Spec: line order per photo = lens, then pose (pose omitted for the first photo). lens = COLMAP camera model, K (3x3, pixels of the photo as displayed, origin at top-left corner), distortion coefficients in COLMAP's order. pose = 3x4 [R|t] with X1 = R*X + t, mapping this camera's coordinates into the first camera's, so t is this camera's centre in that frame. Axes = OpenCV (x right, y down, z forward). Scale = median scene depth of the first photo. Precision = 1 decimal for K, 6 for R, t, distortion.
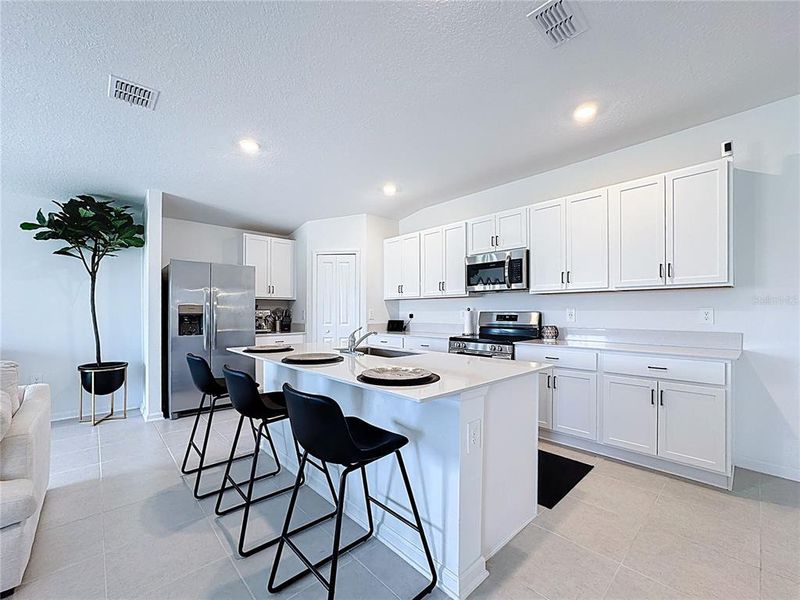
lens RADIAL K [[330.3, 0, 411.0], [0, 330.3, 312.5], [0, 0, 1]] dist [-0.020149, 0.006769]
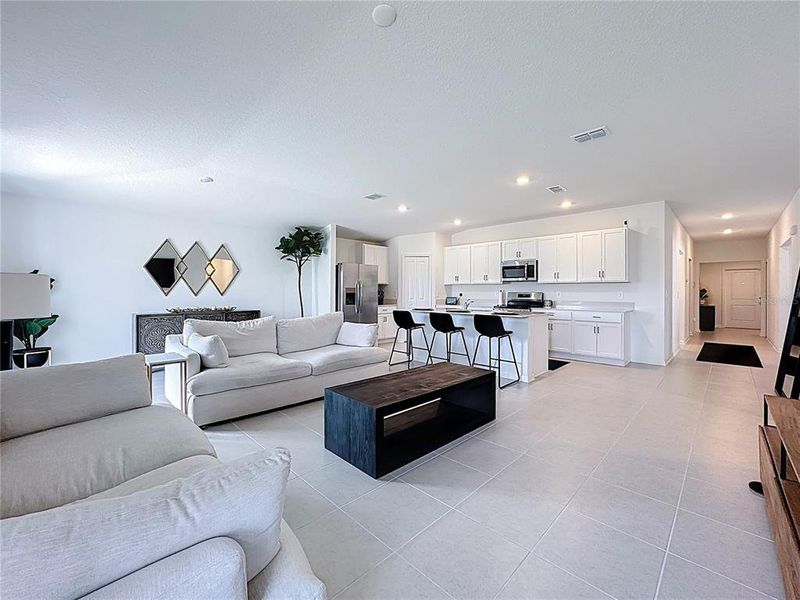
lens RADIAL K [[330.3, 0, 409.1], [0, 330.3, 288.2], [0, 0, 1]] dist [-0.020149, 0.006769]
pose [[0.999092, 0.006166, 0.042145, -0.431635], [-0.005606, 0.999895, -0.013386, 0.002167], [-0.042223, 0.013137, 0.999022, -0.813846]]
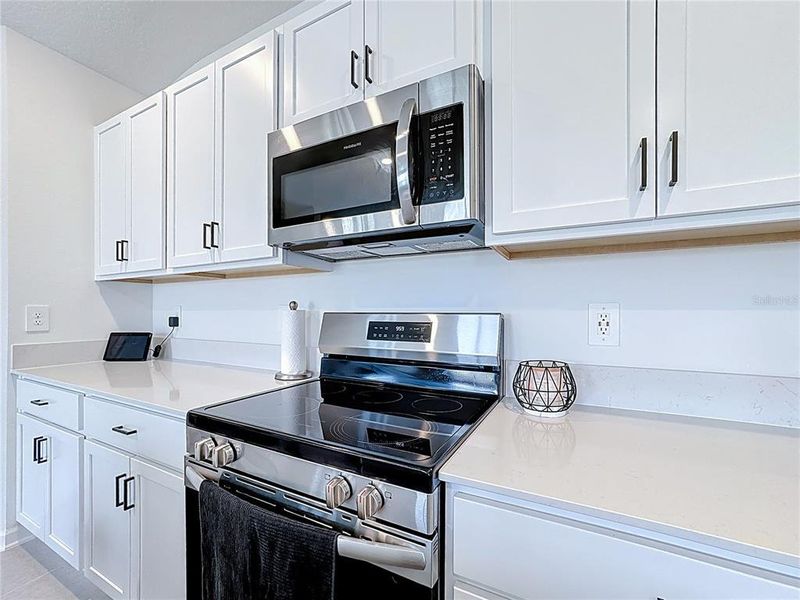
lens RADIAL K [[330.3, 0, 403.3], [0, 330.3, 310.0], [0, 0, 1]] dist [-0.020149, 0.006769]
pose [[0.947309, 0.001630, 0.320316, 0.193493], [-0.000965, 0.999997, -0.002235, -0.004311], [-0.320319, 0.001808, 0.947308, 0.700514]]
